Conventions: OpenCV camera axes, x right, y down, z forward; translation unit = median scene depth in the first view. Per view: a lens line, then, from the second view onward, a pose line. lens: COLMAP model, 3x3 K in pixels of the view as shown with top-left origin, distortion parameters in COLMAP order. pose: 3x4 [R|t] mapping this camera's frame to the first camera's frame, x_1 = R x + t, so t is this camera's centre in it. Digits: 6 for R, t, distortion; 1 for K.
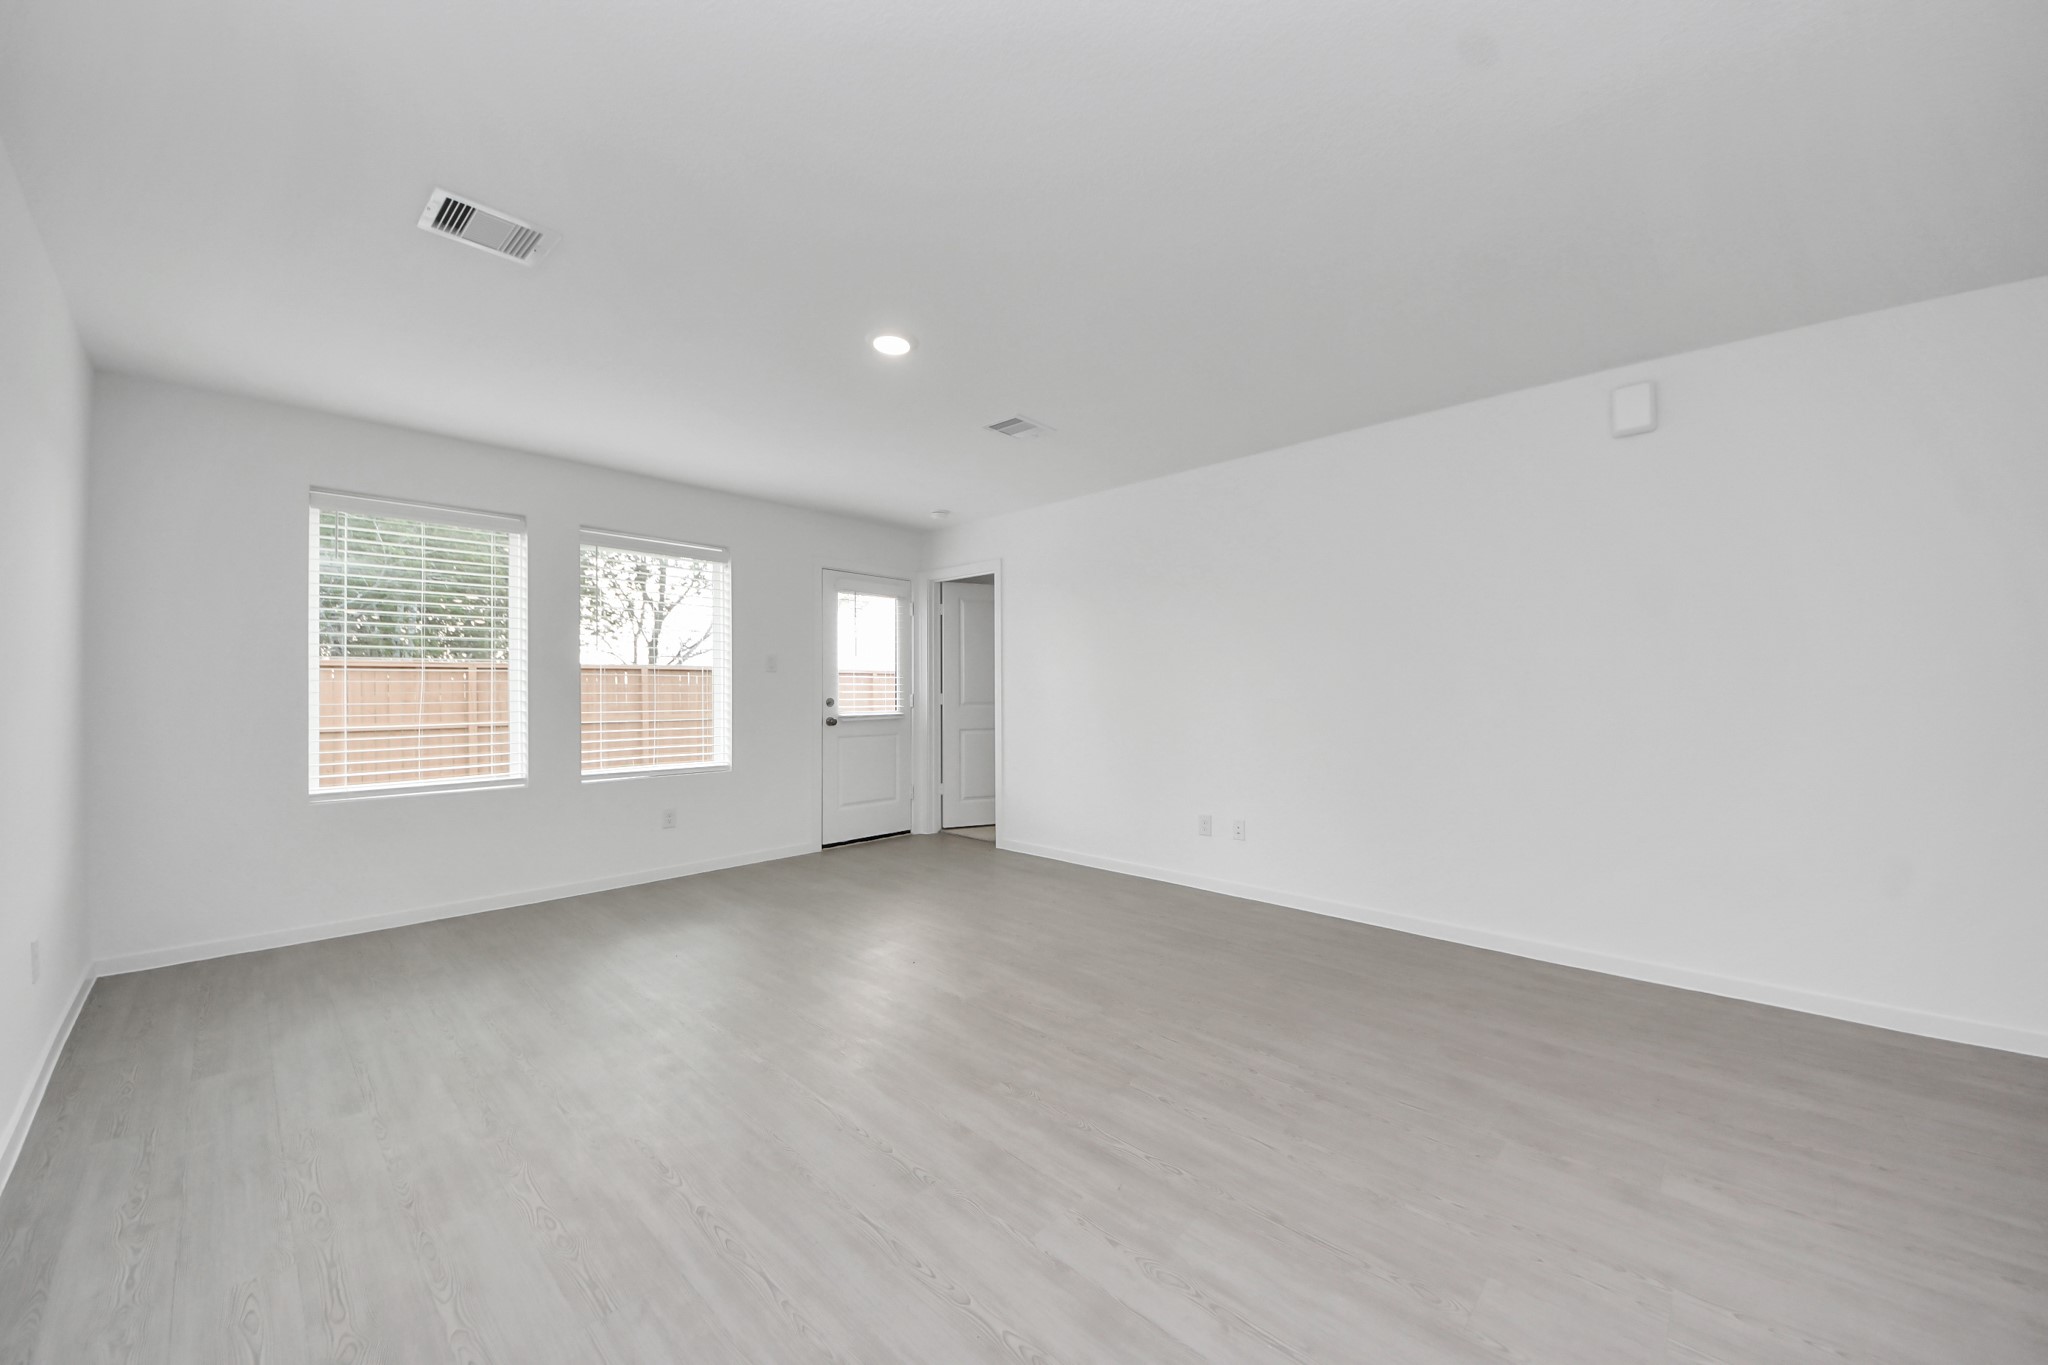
lens RADIAL K [[750.0, 0, 1032.9], [0, 750.0, 672.5], [0, 0, 1]] dist [-0.004941, -0.002711]
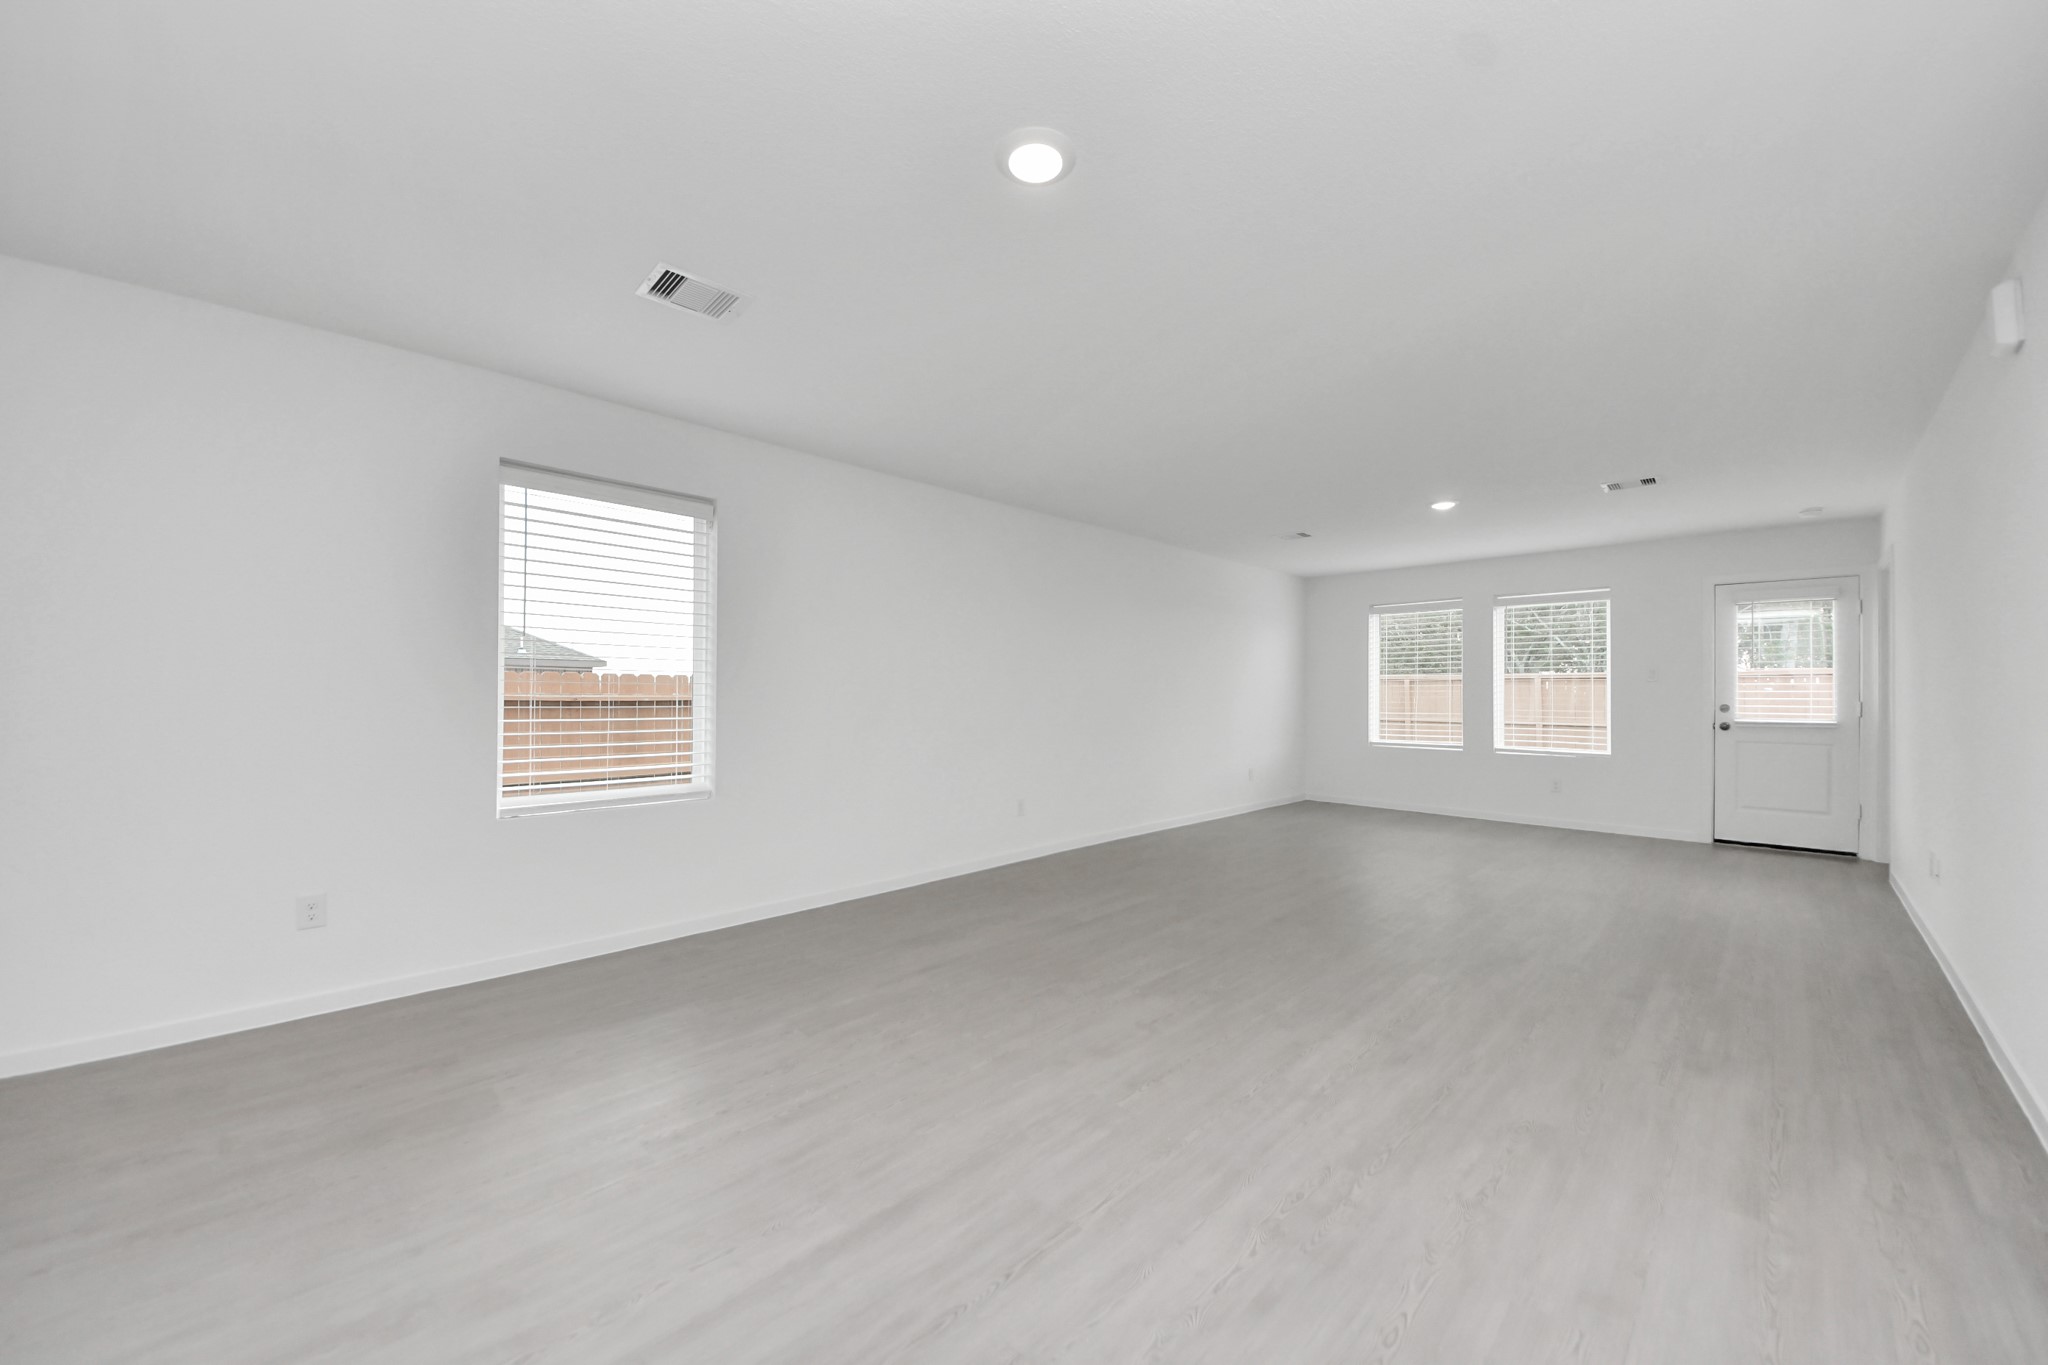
lens RADIAL K [[750.0, 0, 1041.8], [0, 750.0, 703.7], [0, 0, 1]] dist [-0.004941, -0.002711]
pose [[-0.025306, 0.012690, -0.999599, 0.912921], [0.021837, 0.999688, 0.012139, -0.001913], [0.999441, -0.021521, -0.025575, 0.044589]]
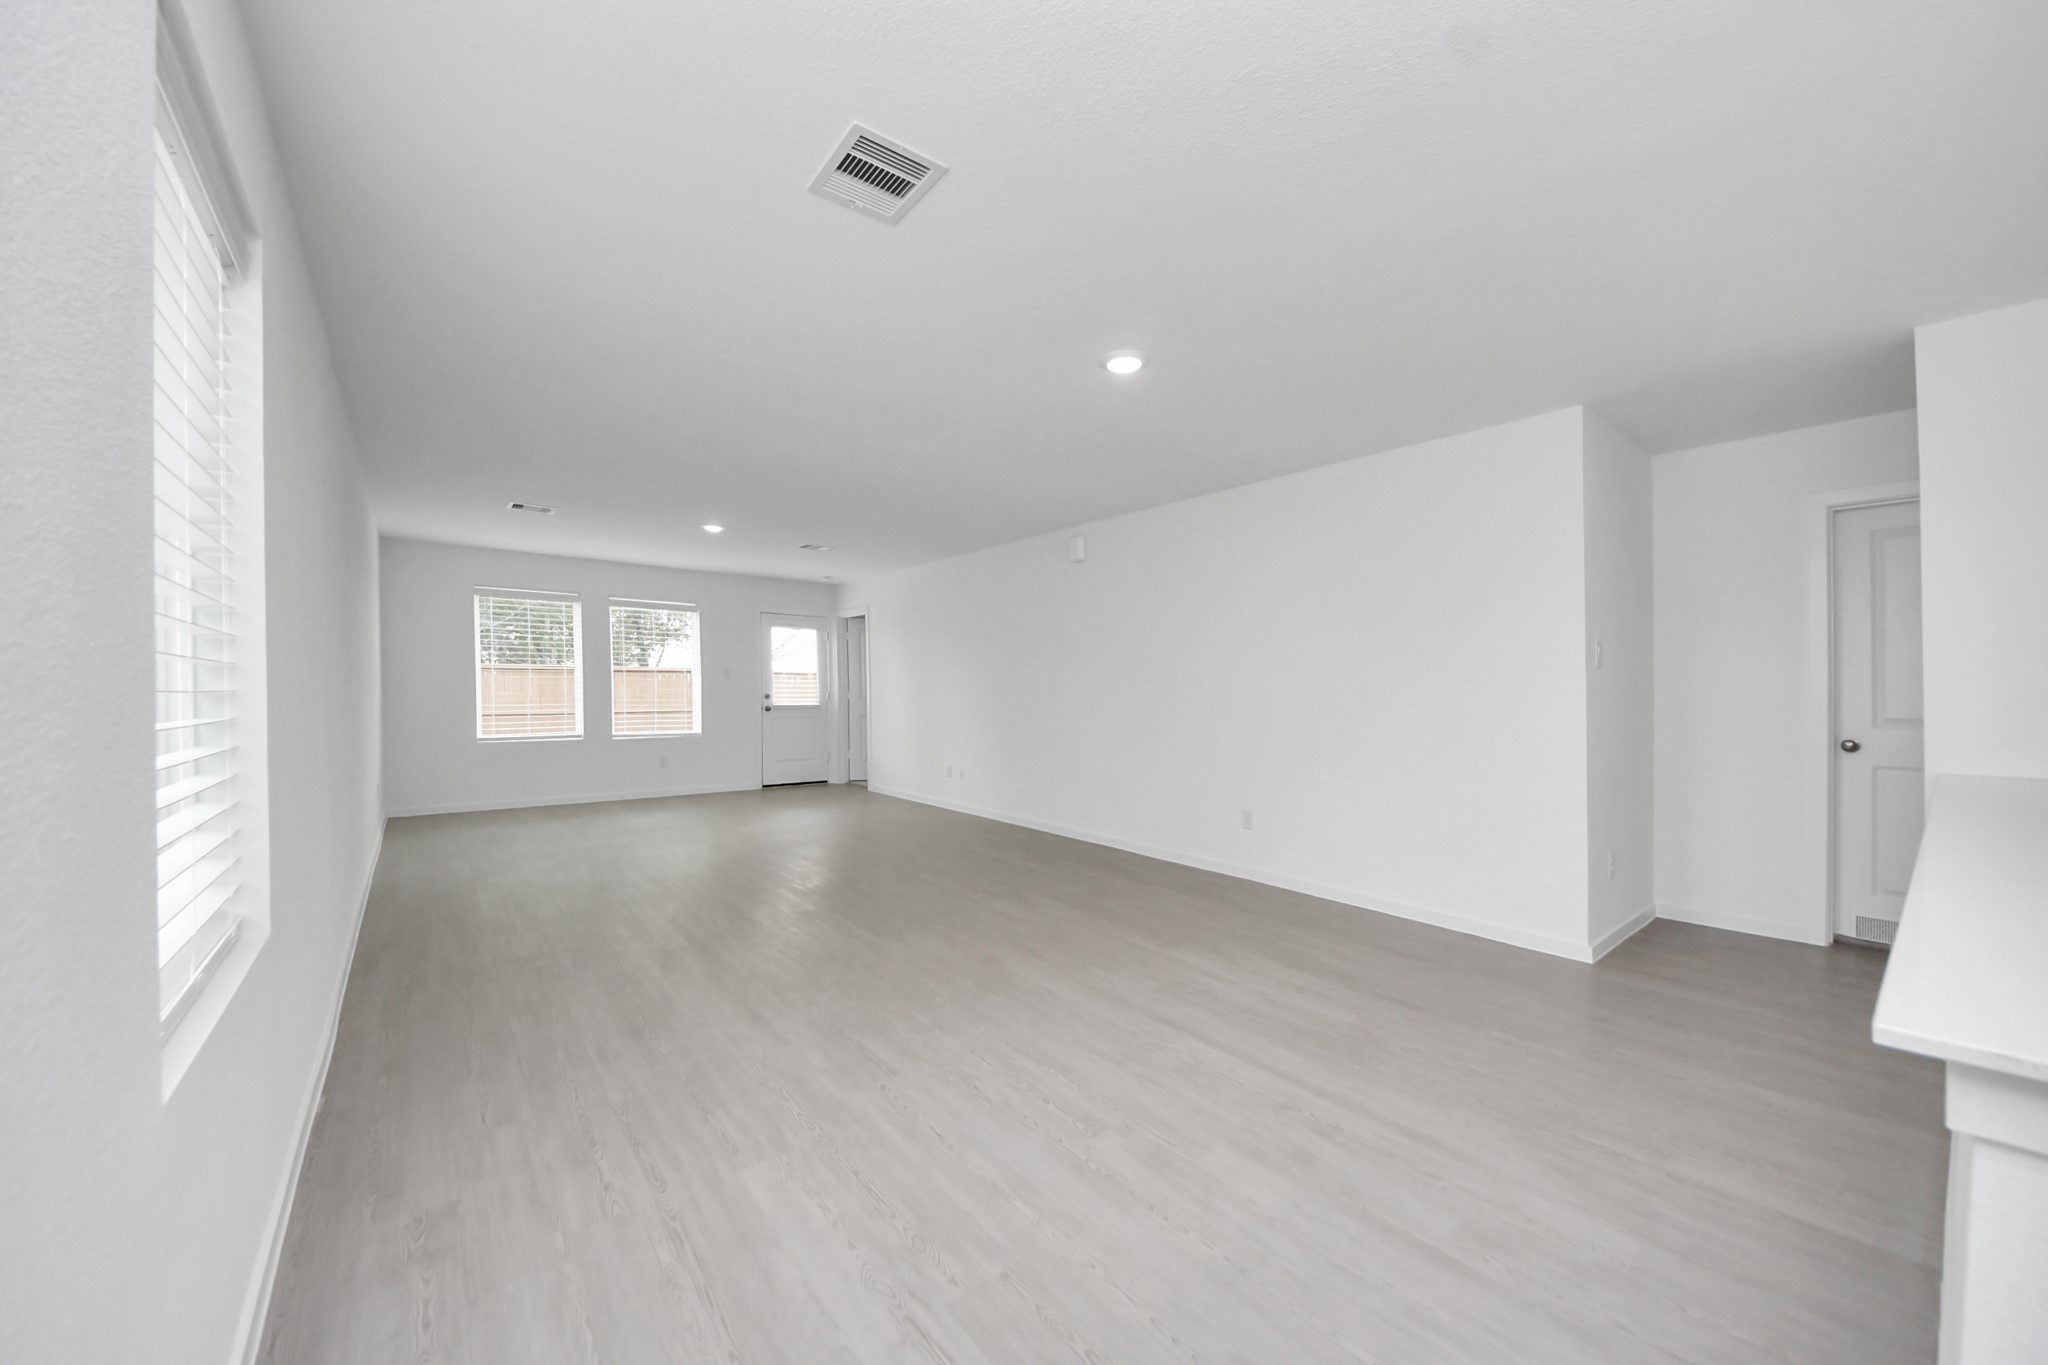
lens RADIAL K [[750.0, 0, 1029.1], [0, 750.0, 700.5], [0, 0, 1]] dist [-0.004941, -0.002711]
pose [[0.990800, 0.012075, -0.134793, 0.550245], [-0.006759, 0.999184, 0.039827, -0.021017], [0.135164, -0.038549, 0.990073, -0.563416]]
